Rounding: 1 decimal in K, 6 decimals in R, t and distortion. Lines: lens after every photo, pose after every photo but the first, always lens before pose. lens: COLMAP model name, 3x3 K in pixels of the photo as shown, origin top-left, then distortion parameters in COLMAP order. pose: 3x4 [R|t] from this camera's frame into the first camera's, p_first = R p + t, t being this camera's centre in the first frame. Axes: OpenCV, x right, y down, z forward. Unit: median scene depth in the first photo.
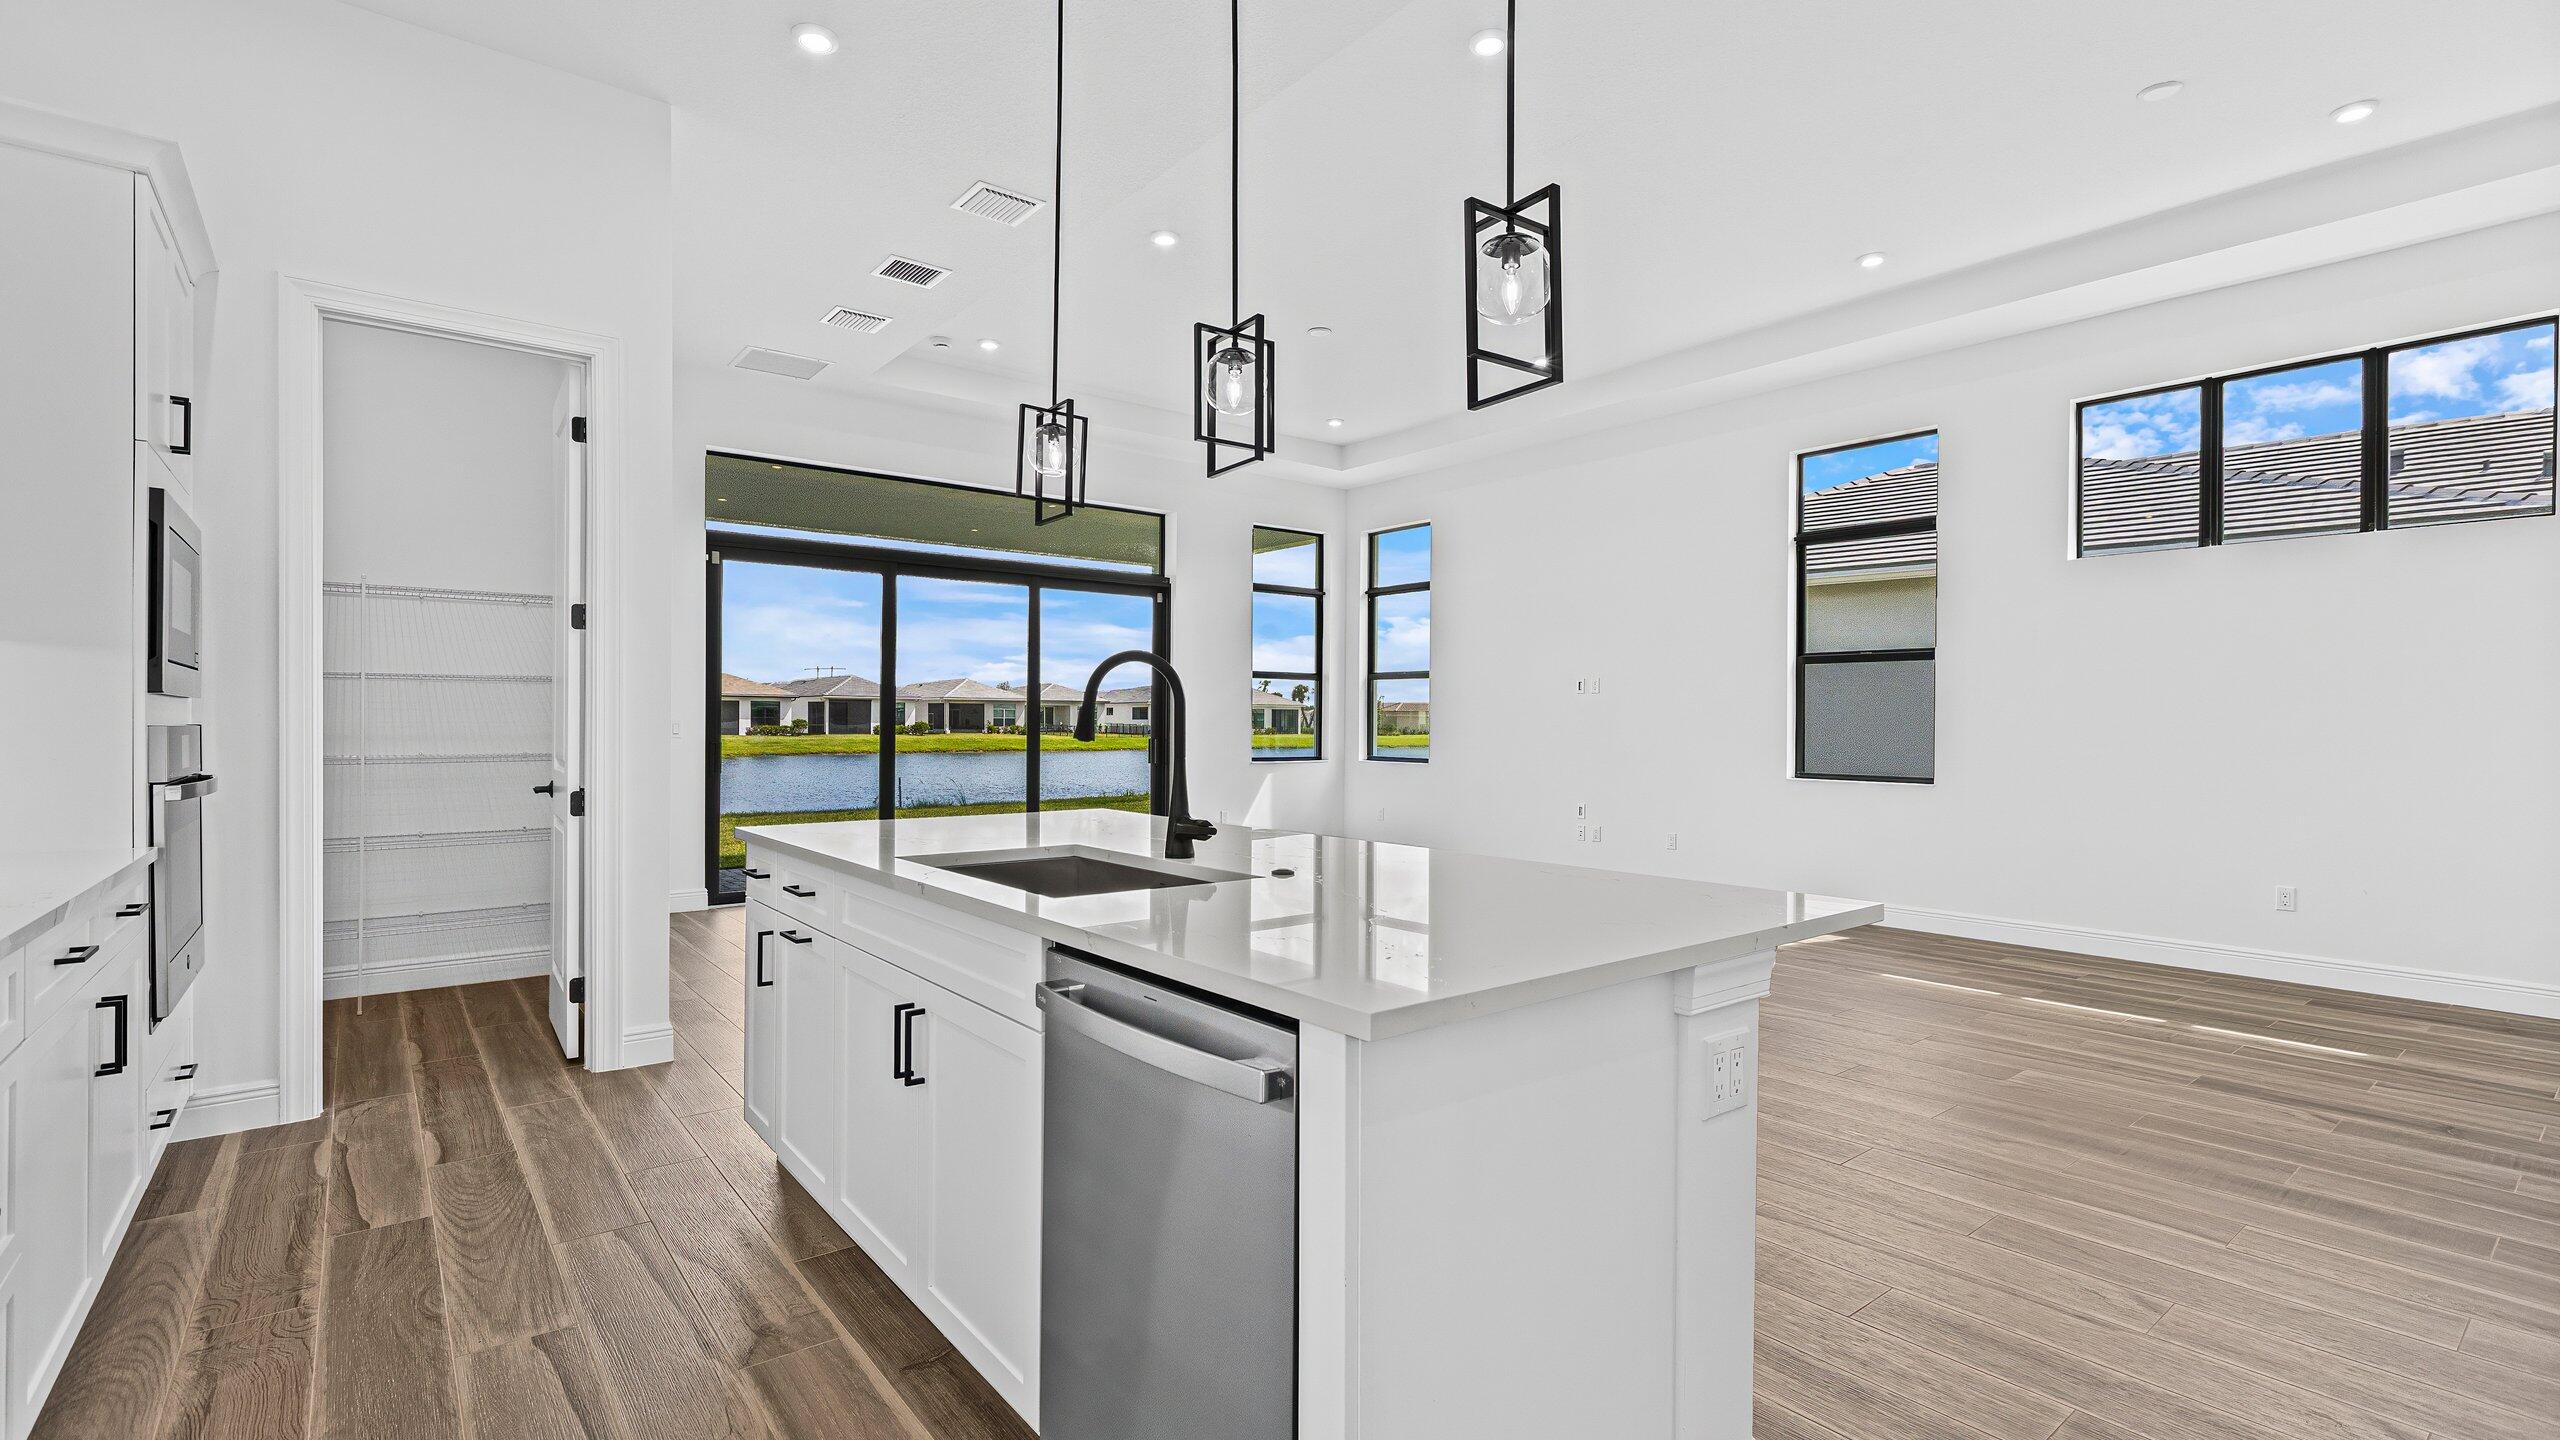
lens RADIAL K [[1149.9, 0, 1285.9], [0, 1149.9, 721.8], [0, 0, 1]] dist [0.000833, 0.000061]
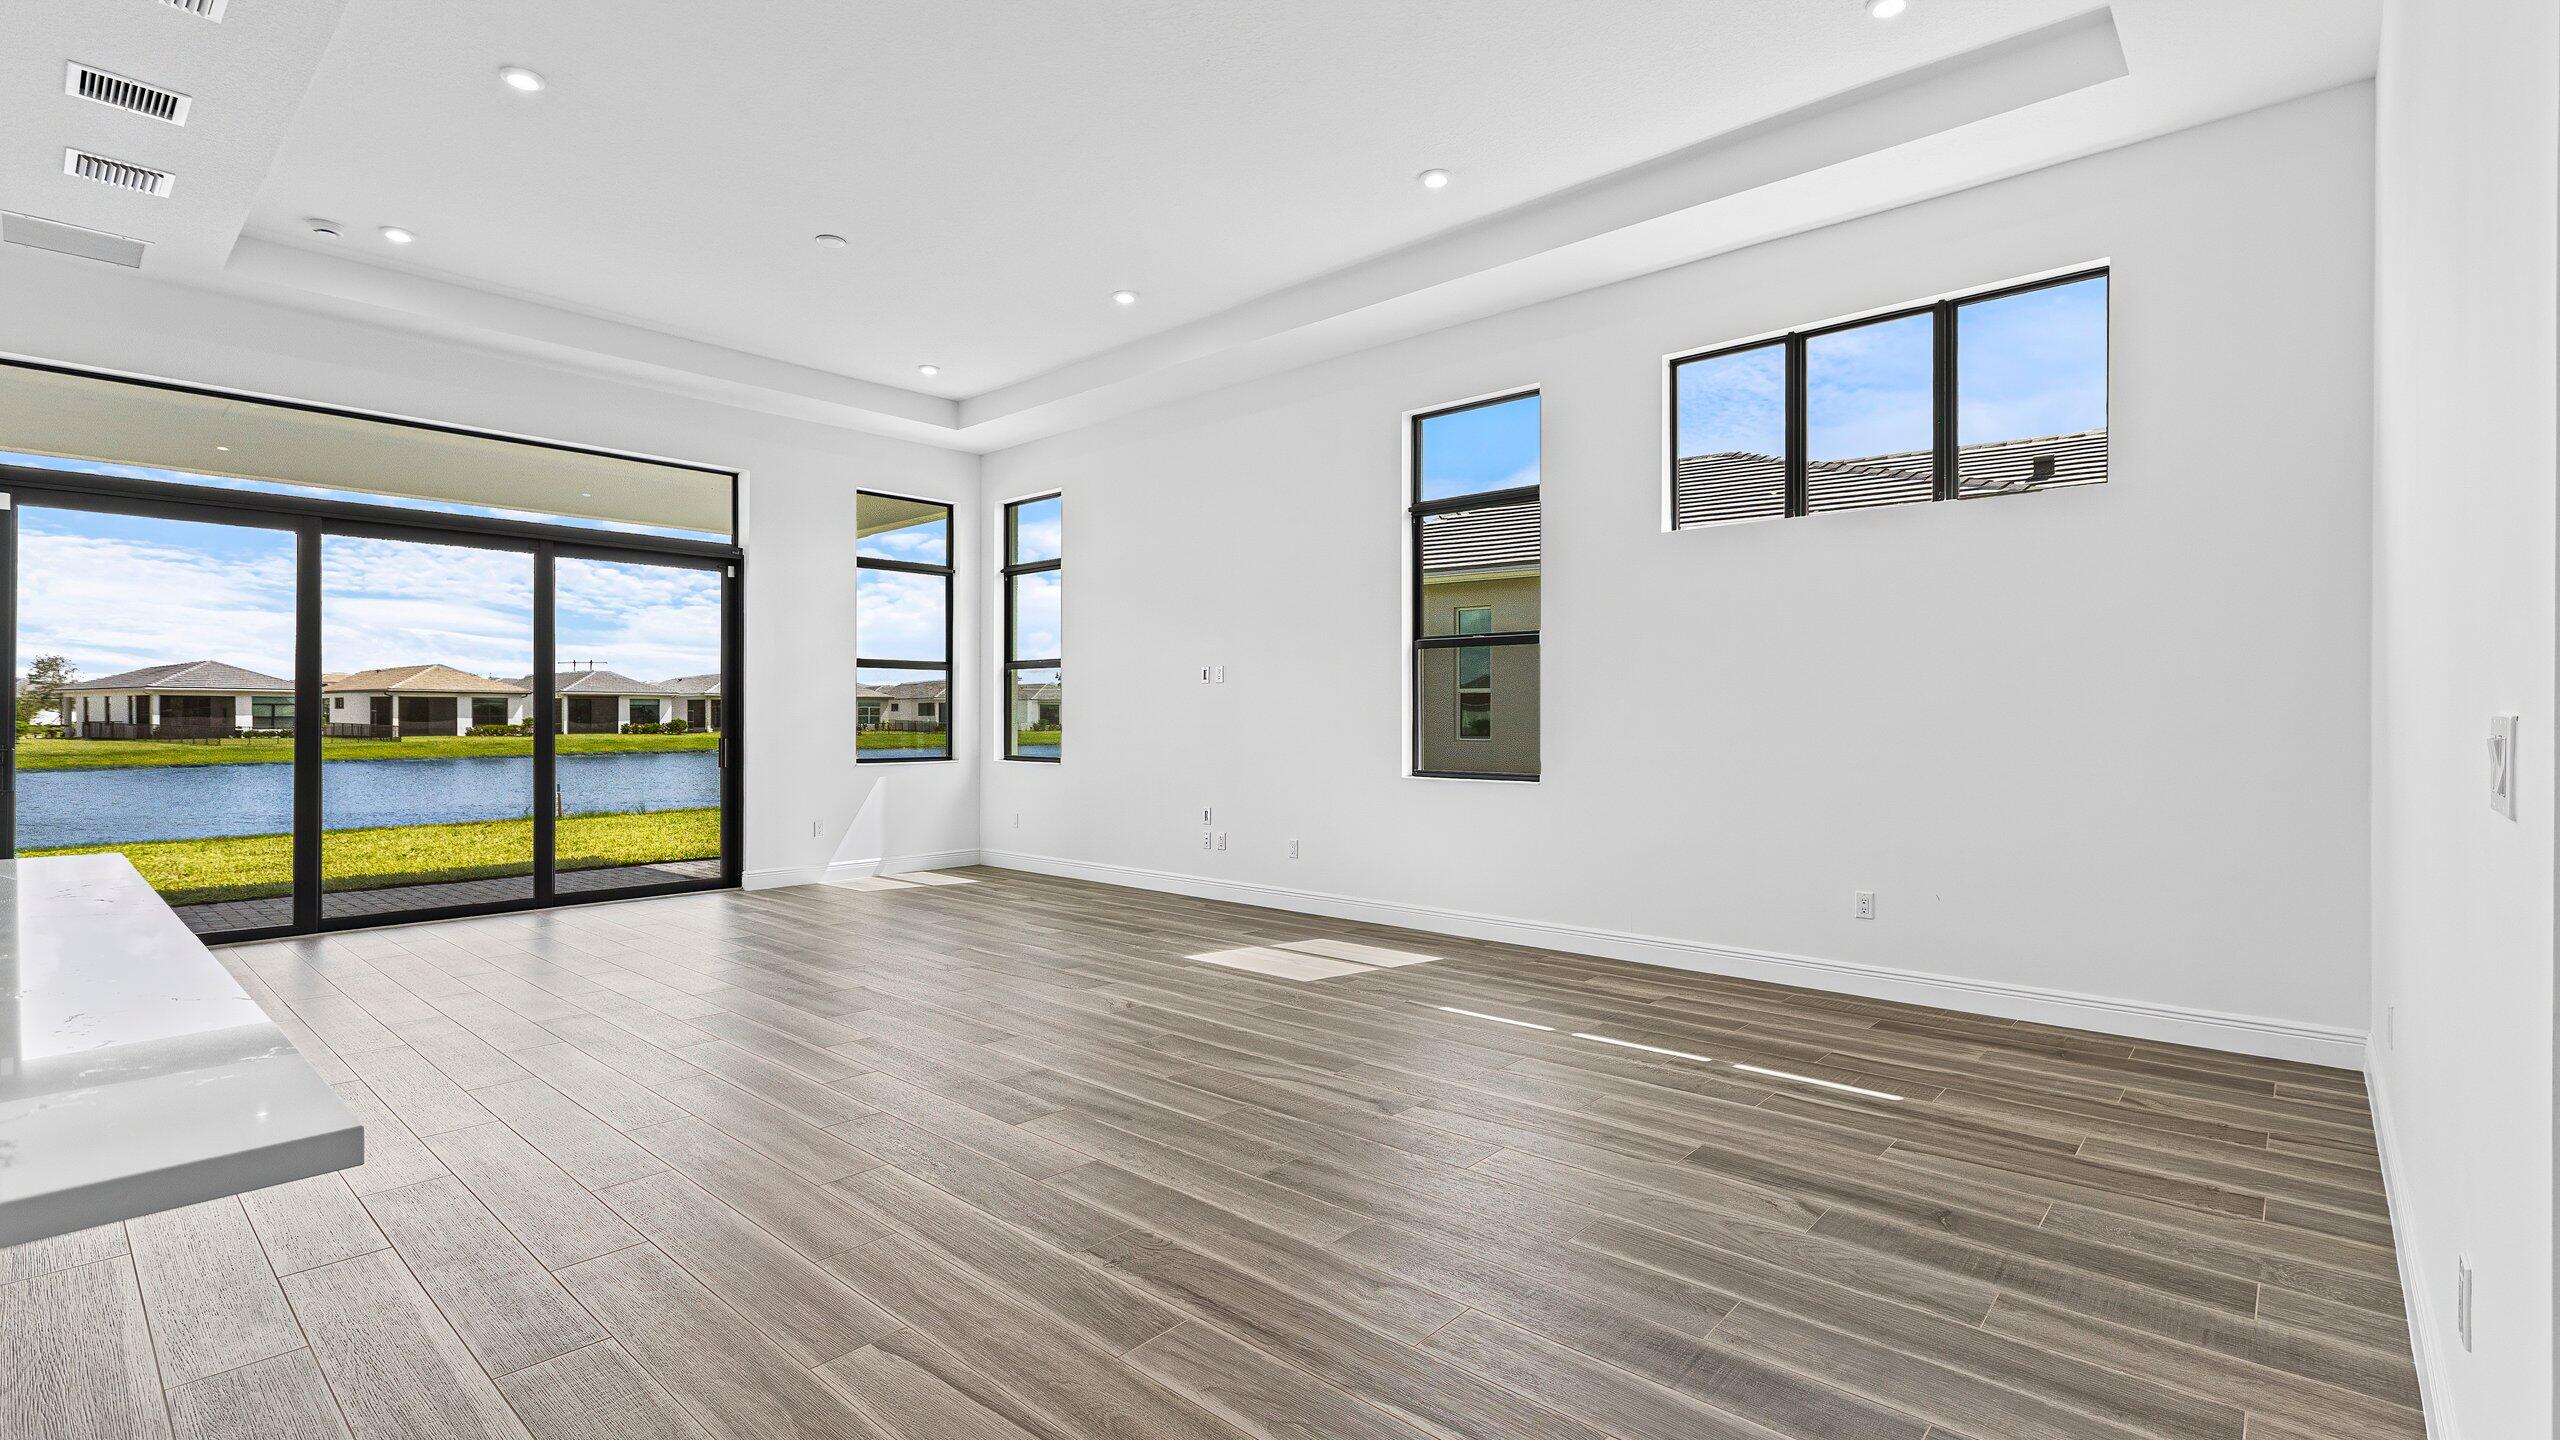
lens RADIAL K [[1151.1, 0, 1282.2], [0, 1151.1, 712.8], [0, 0, 1]] dist [0.007079, 0.000091]
pose [[0.987055, -0.006027, 0.160267, 0.318540], [0.006521, 0.999975, -0.002555, 0.001315], [-0.160248, 0.003567, 0.987070, 0.206233]]
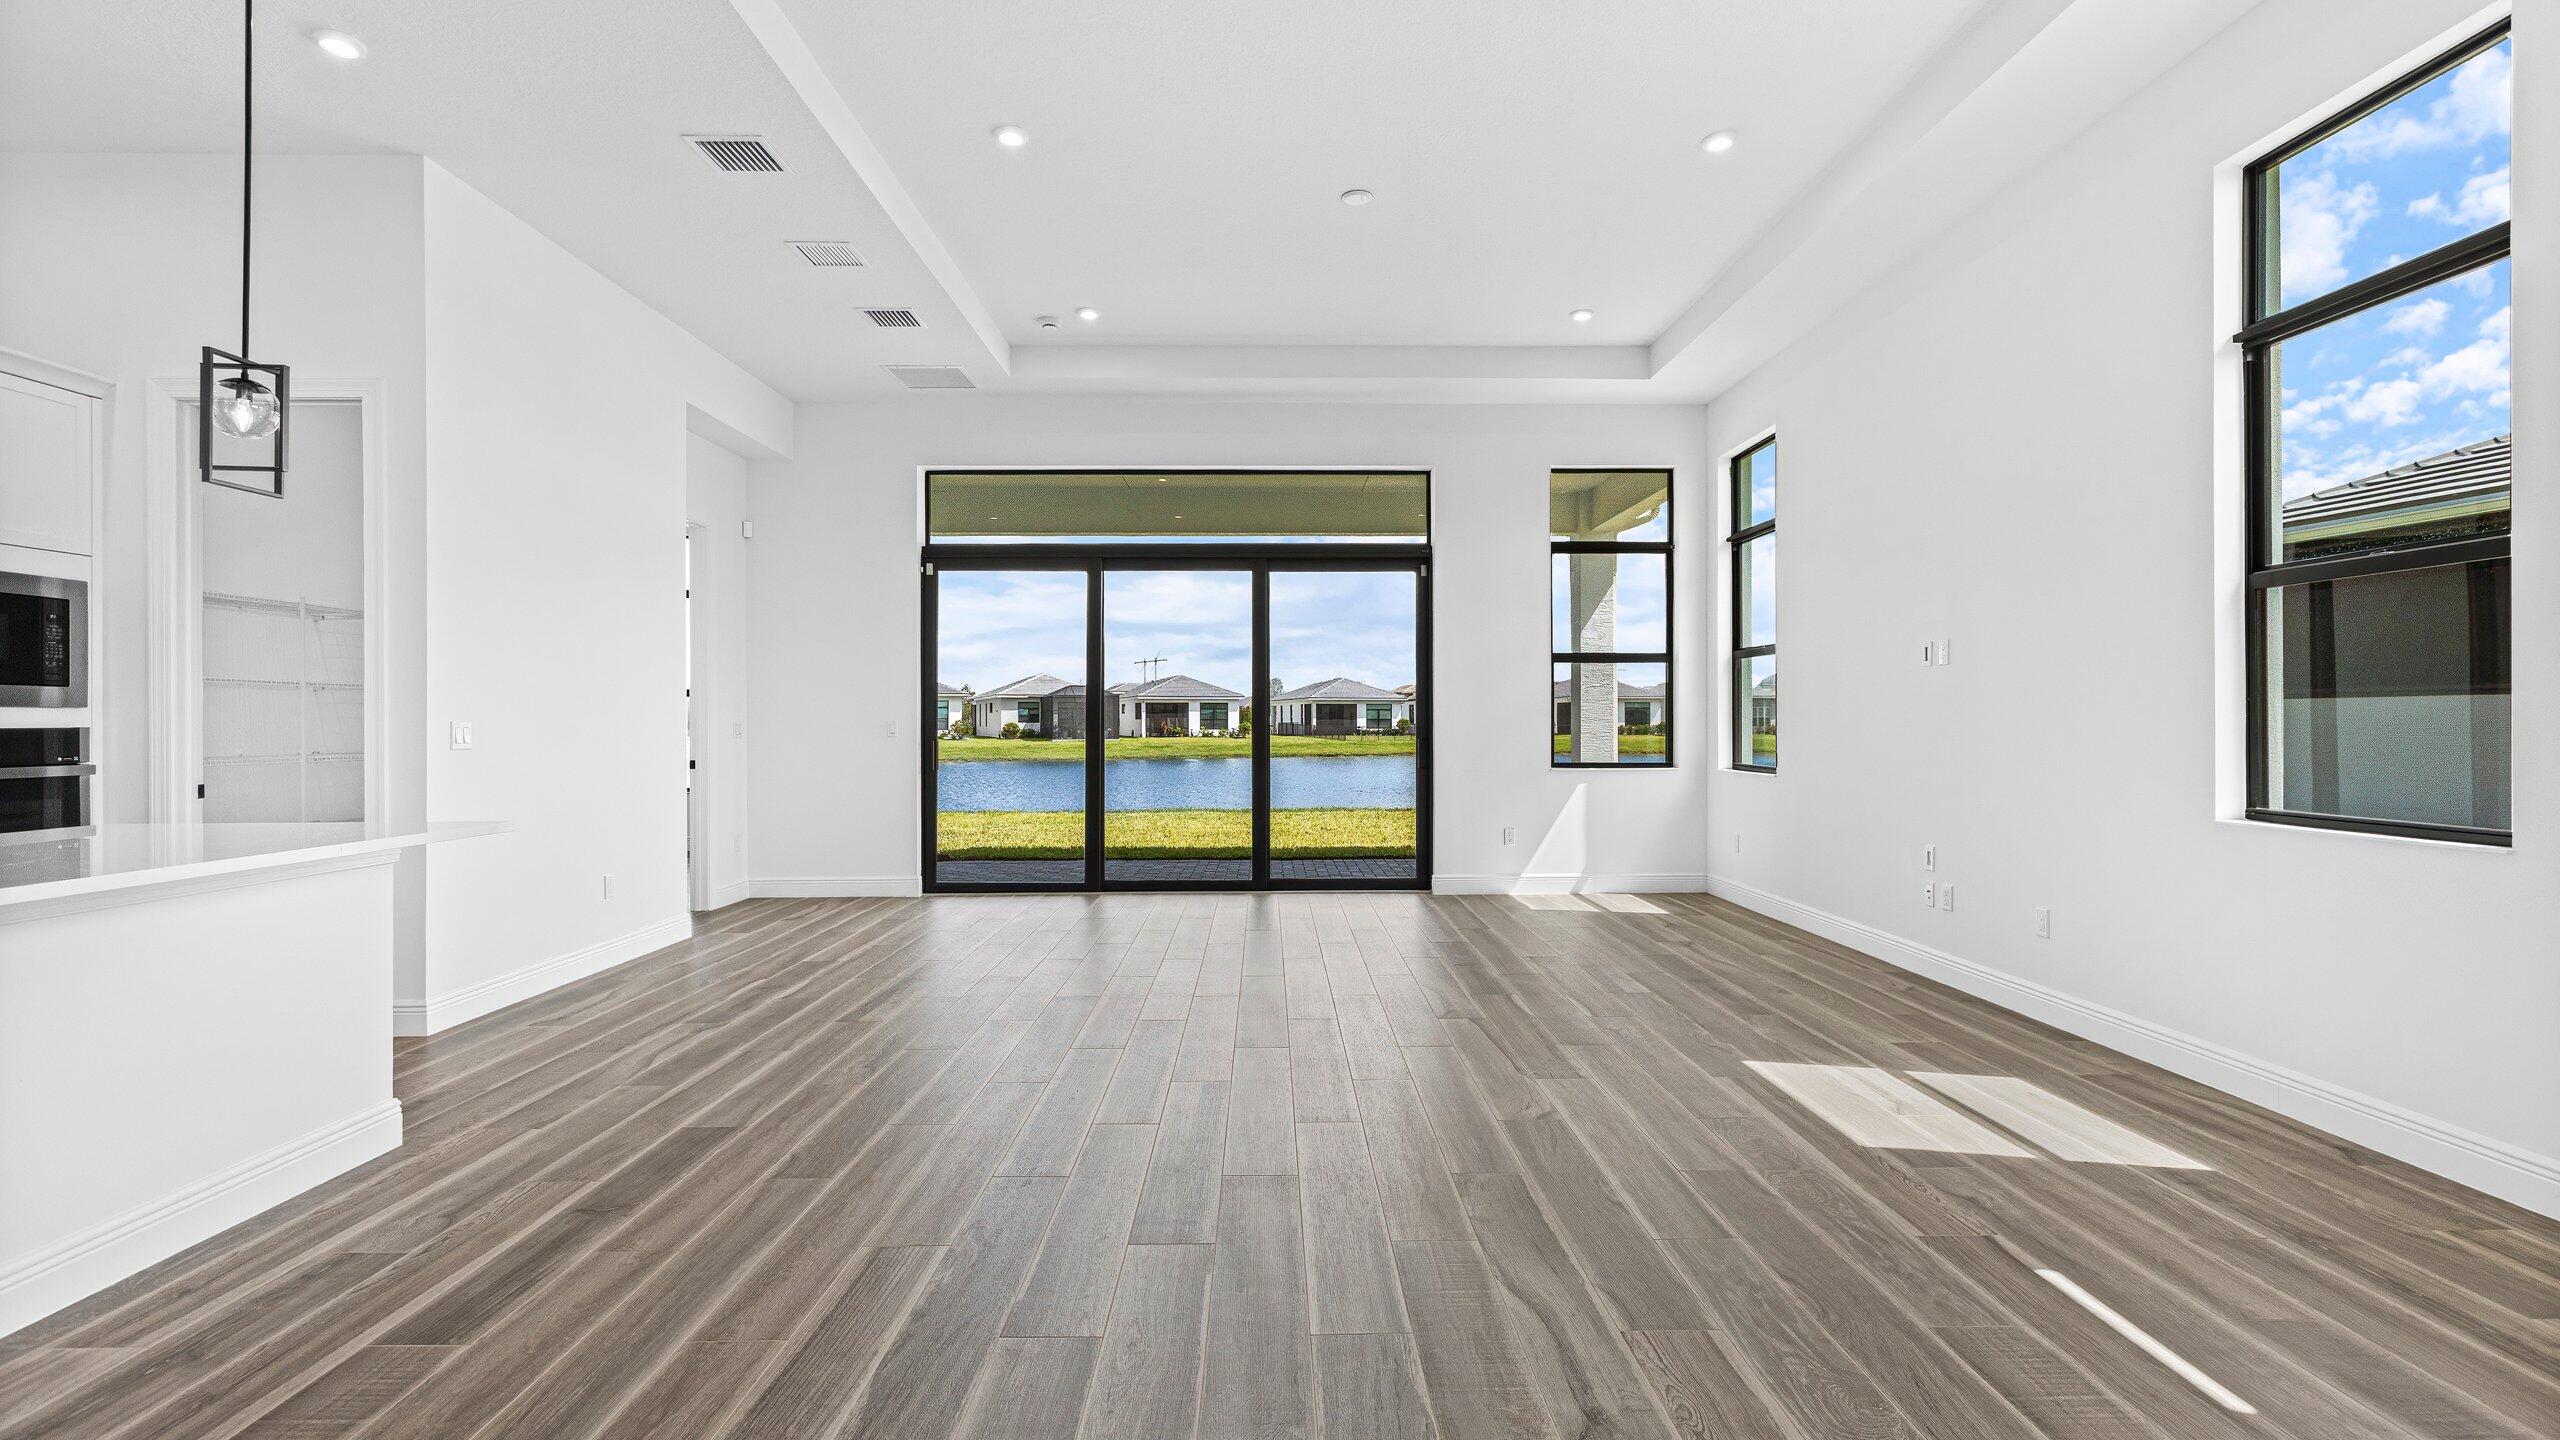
lens RADIAL K [[1158.6, 0, 1271.7], [0, 1158.6, 720.0], [0, 0, 1]] dist [0.001243, -0.000207]
pose [[0.786686, -0.008109, -0.617300, 0.671414], [0.007158, 0.999966, -0.004014, 0.006804], [0.617312, -0.001261, 0.786717, 0.552660]]
